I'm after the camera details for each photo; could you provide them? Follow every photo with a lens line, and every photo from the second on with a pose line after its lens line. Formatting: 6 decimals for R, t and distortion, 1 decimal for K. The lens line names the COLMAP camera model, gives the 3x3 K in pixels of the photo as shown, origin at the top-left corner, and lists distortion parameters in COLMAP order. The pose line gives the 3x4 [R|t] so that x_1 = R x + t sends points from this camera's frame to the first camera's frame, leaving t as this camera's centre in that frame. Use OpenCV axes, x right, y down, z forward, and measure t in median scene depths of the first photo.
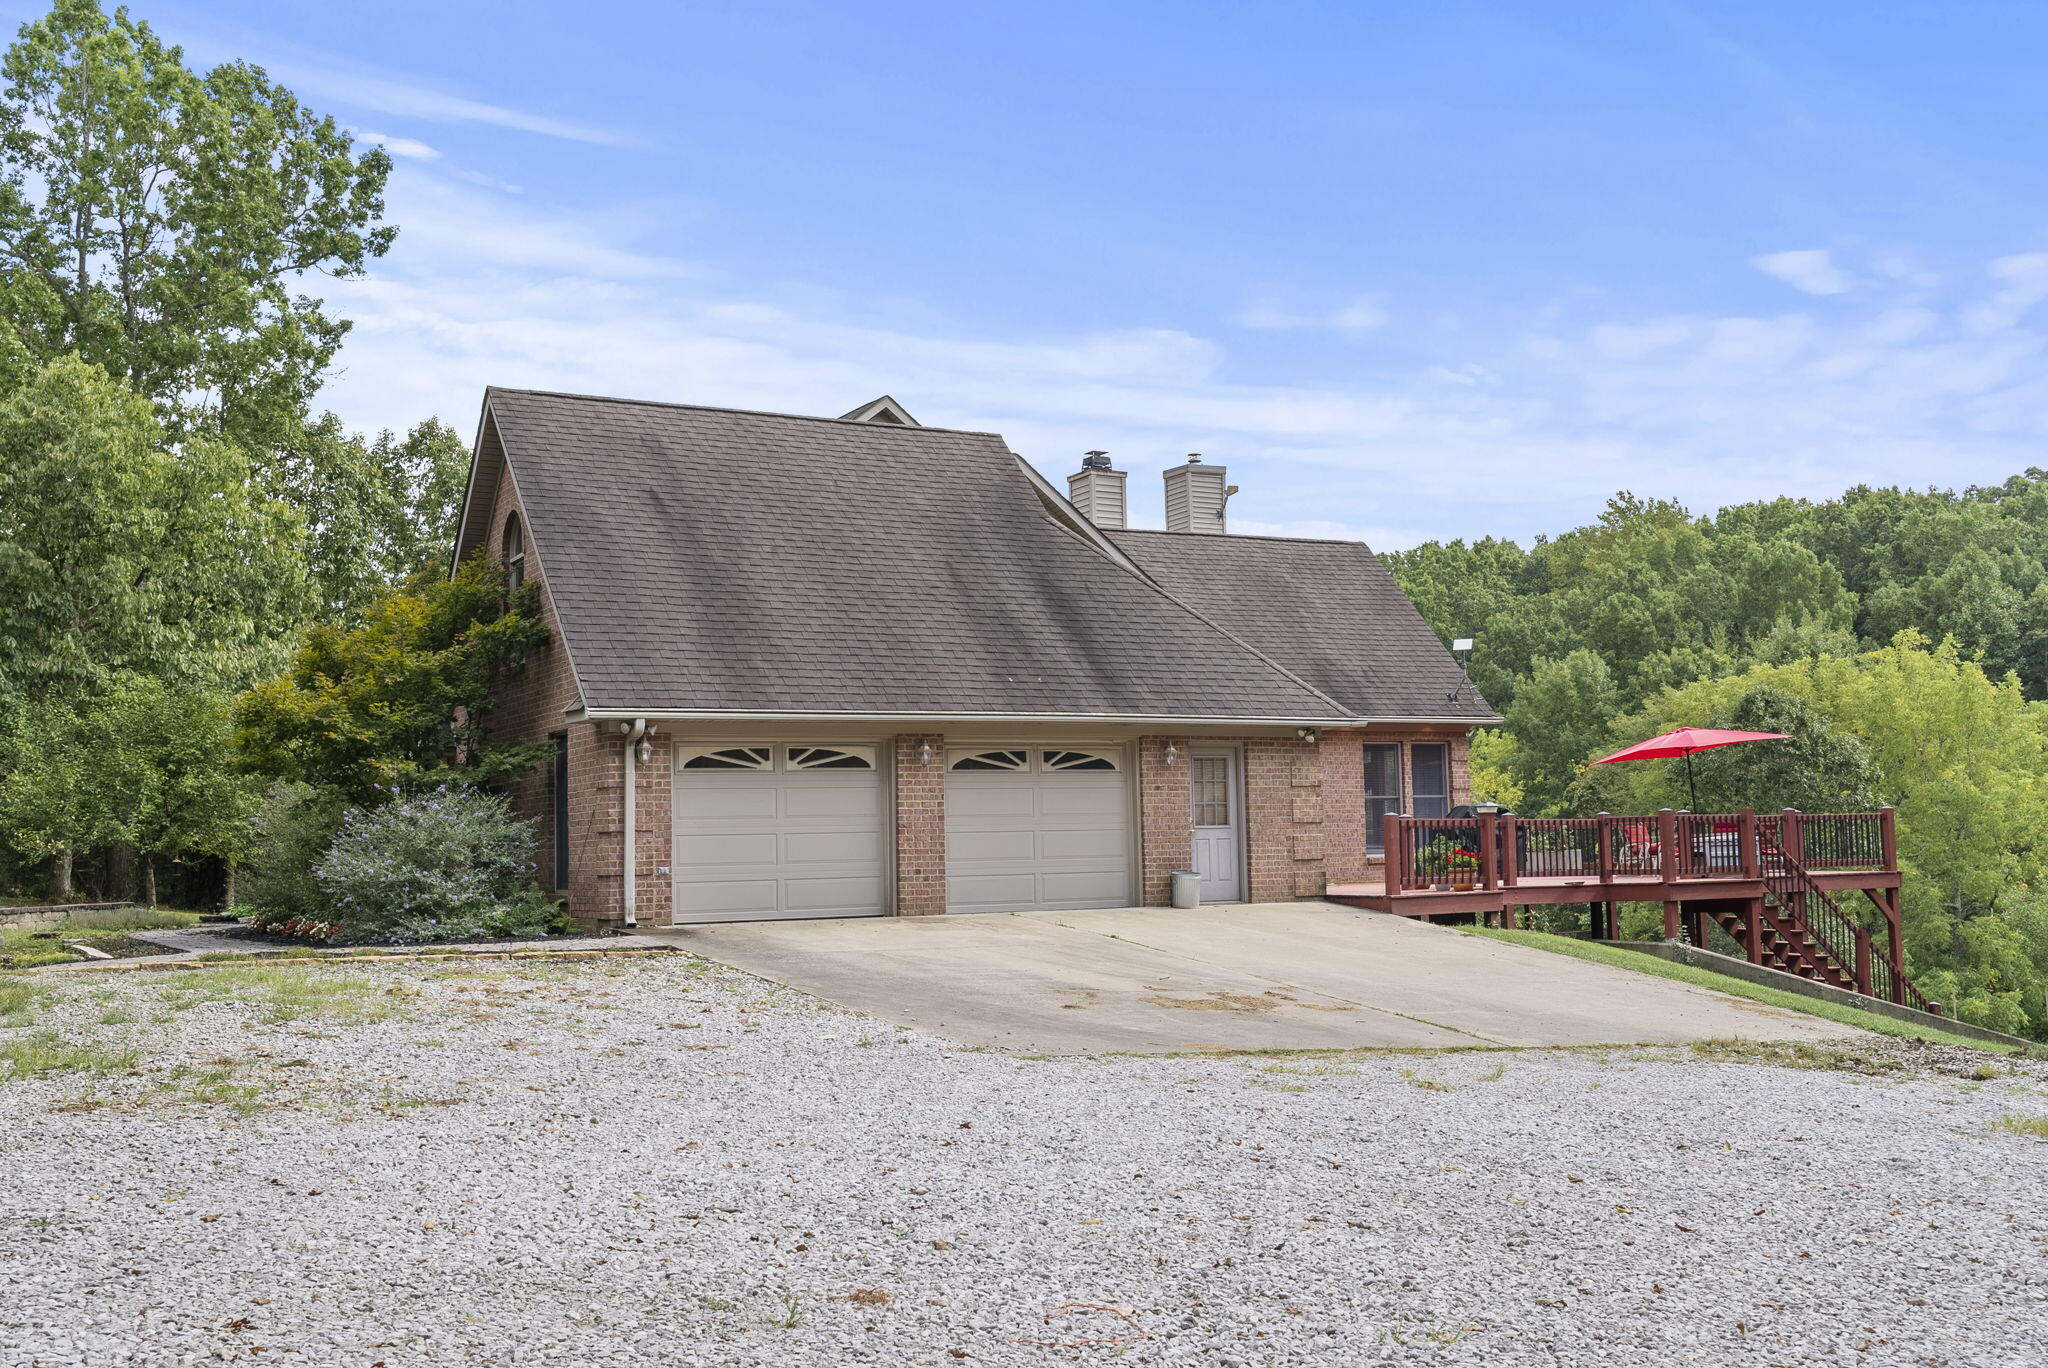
lens RADIAL K [[1973.5, 0, 1024.0], [0, 1973.5, 684.0], [0, 0, 1]] dist [0.001019, -0.000032]
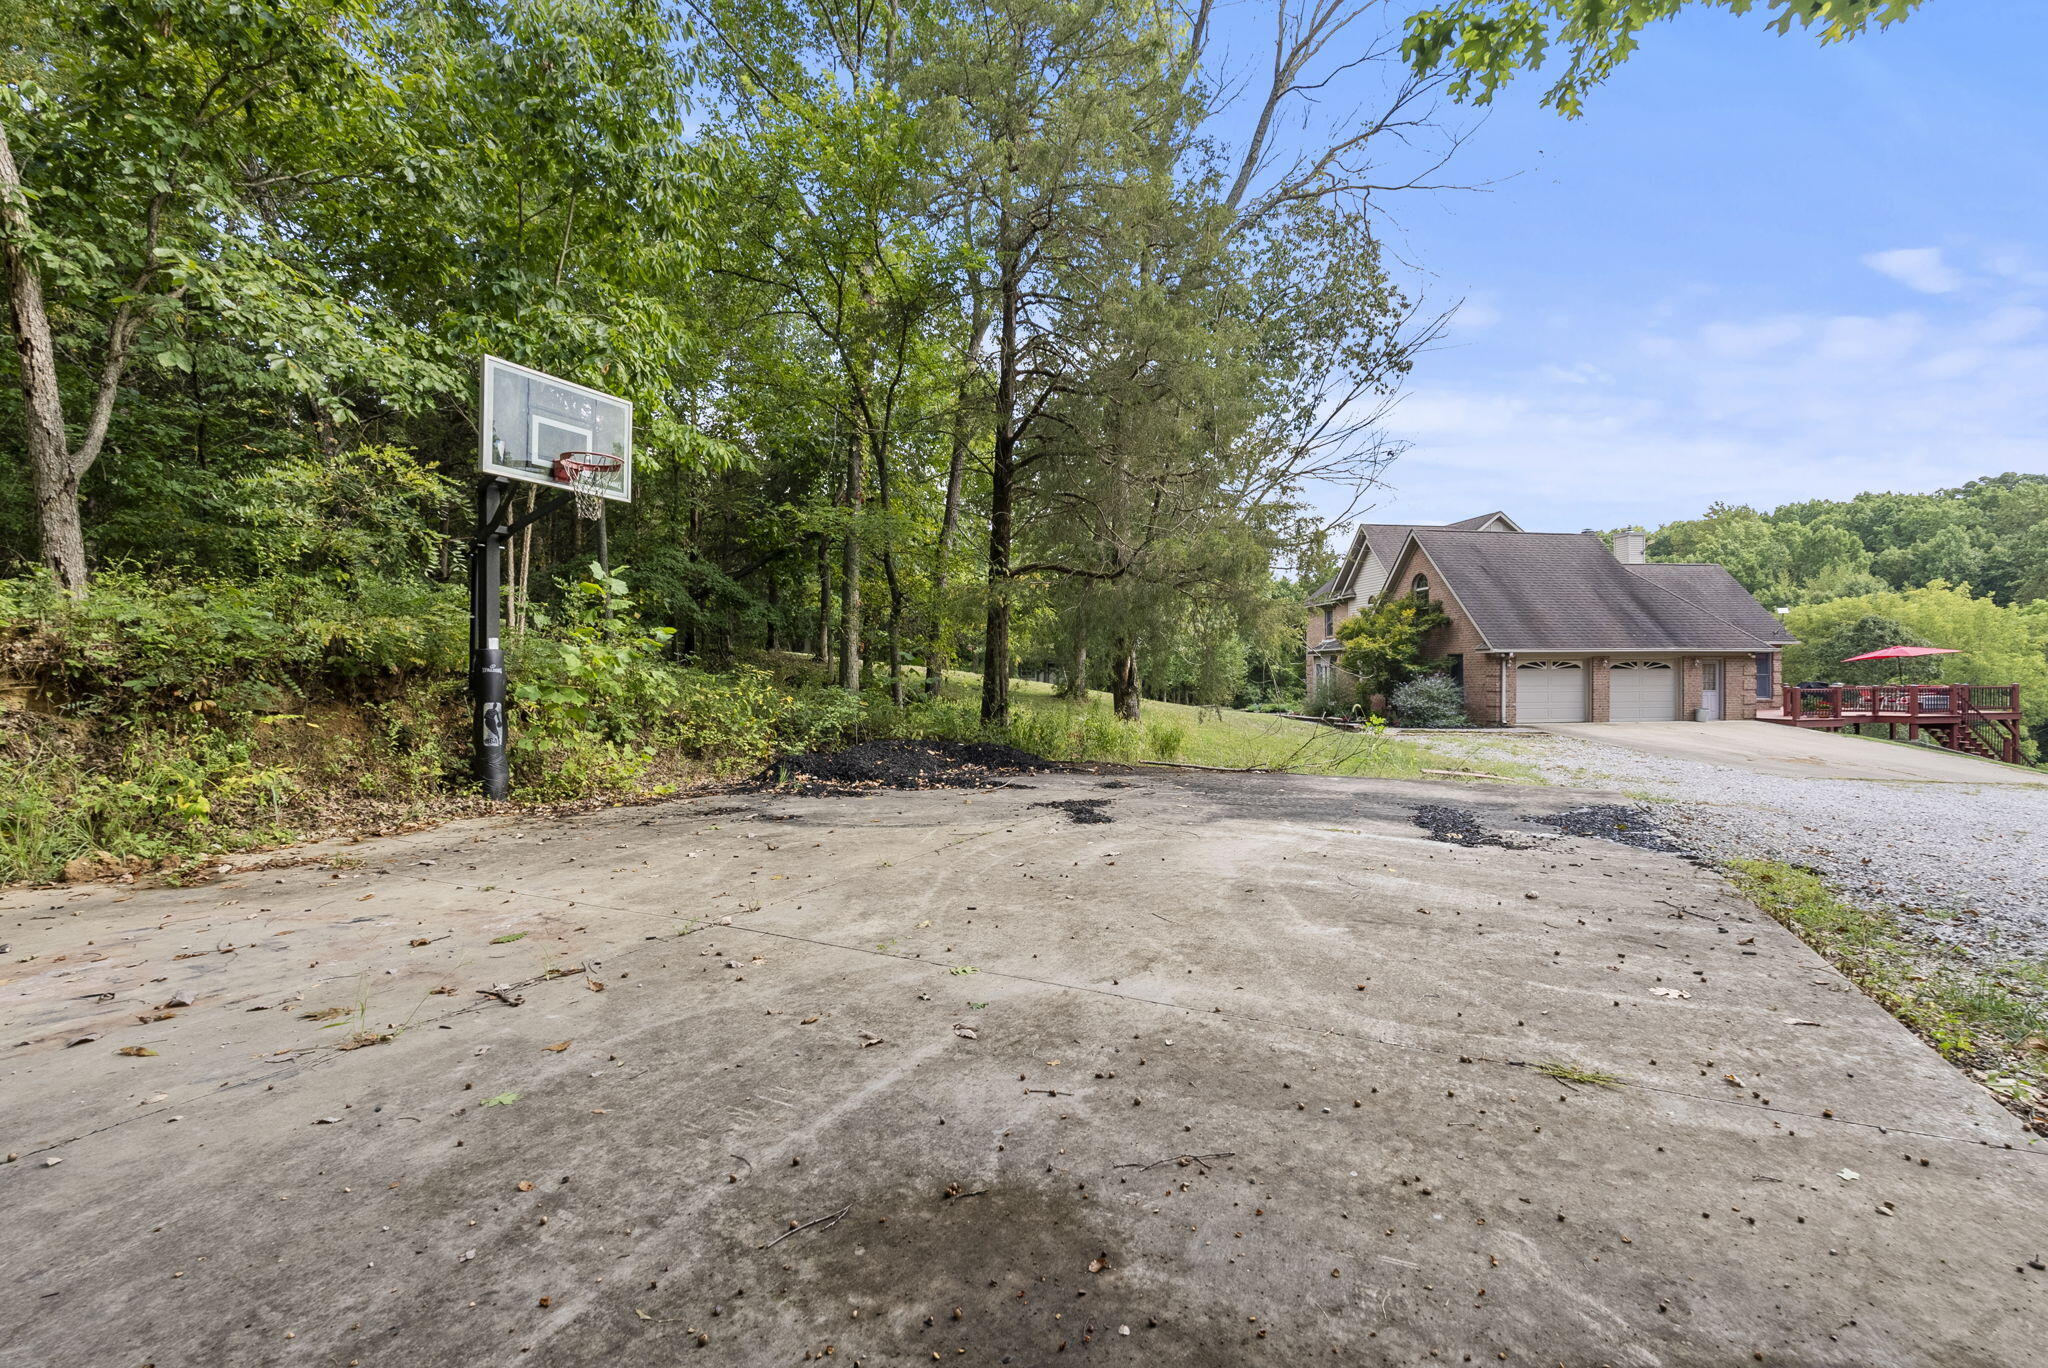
lens RADIAL K [[889.8, 0, 1012.4], [0, 889.8, 683.5], [0, 0, 1]] dist [-0.003791, -0.000199]
pose [[0.947589, 0.018484, -0.318956, -0.093976], [0.013272, 0.995186, 0.097102, -0.014688], [0.319215, -0.096246, 0.942782, -0.091637]]
